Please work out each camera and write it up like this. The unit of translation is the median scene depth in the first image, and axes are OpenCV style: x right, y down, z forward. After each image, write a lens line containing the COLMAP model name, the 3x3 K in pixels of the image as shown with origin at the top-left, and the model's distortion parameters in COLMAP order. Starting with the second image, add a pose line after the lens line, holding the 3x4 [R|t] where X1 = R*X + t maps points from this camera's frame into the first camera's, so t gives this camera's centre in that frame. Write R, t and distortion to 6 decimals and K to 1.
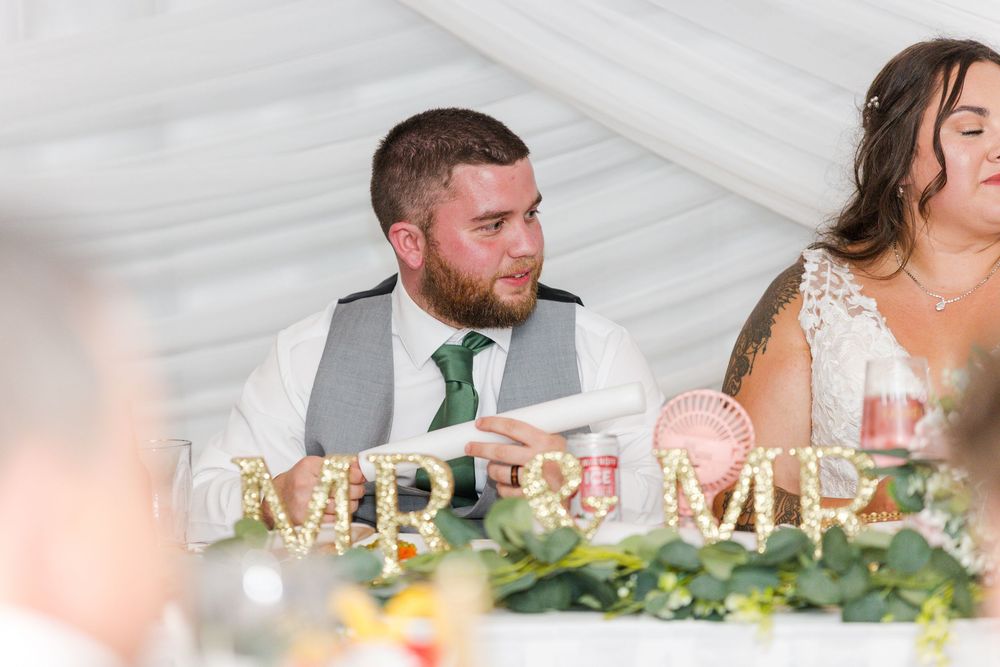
lens RADIAL K [[5469.2, 0, 504.1], [0, 5469.2, 334.8], [0, 0, 1]] dist [0.842945, 0.000000]
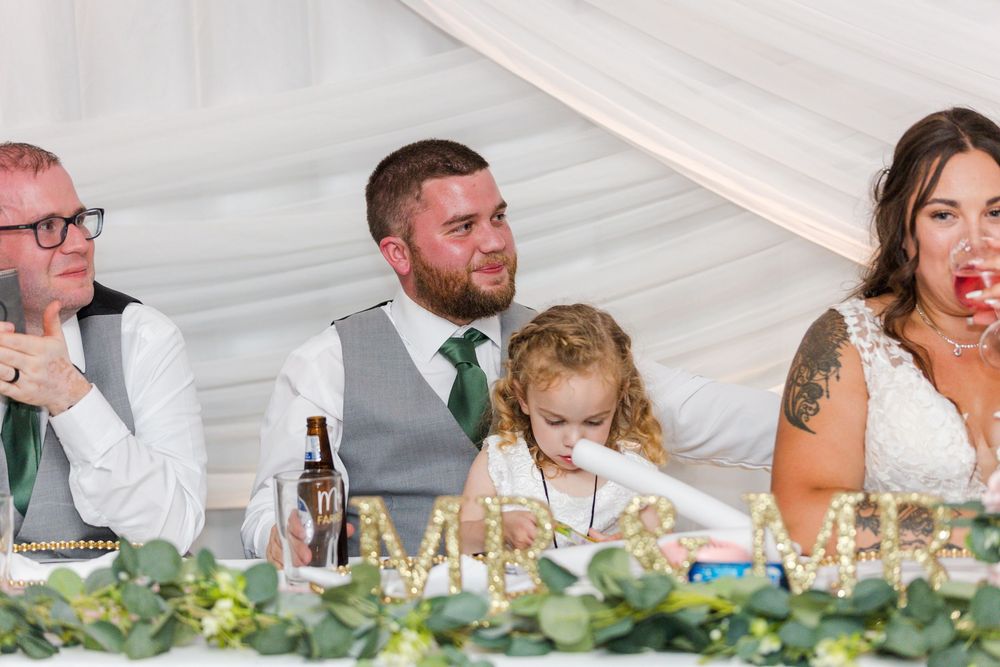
lens RADIAL K [[3598.7, 0, 499.5], [0, 3598.7, 335.8], [0, 0, 1]] dist [0.068817, 0.000000]
pose [[0.999620, -0.000947, -0.027551, -0.000746], [0.001306, 0.999914, 0.013040, -0.019839], [0.027536, -0.013071, 0.999535, 0.304677]]
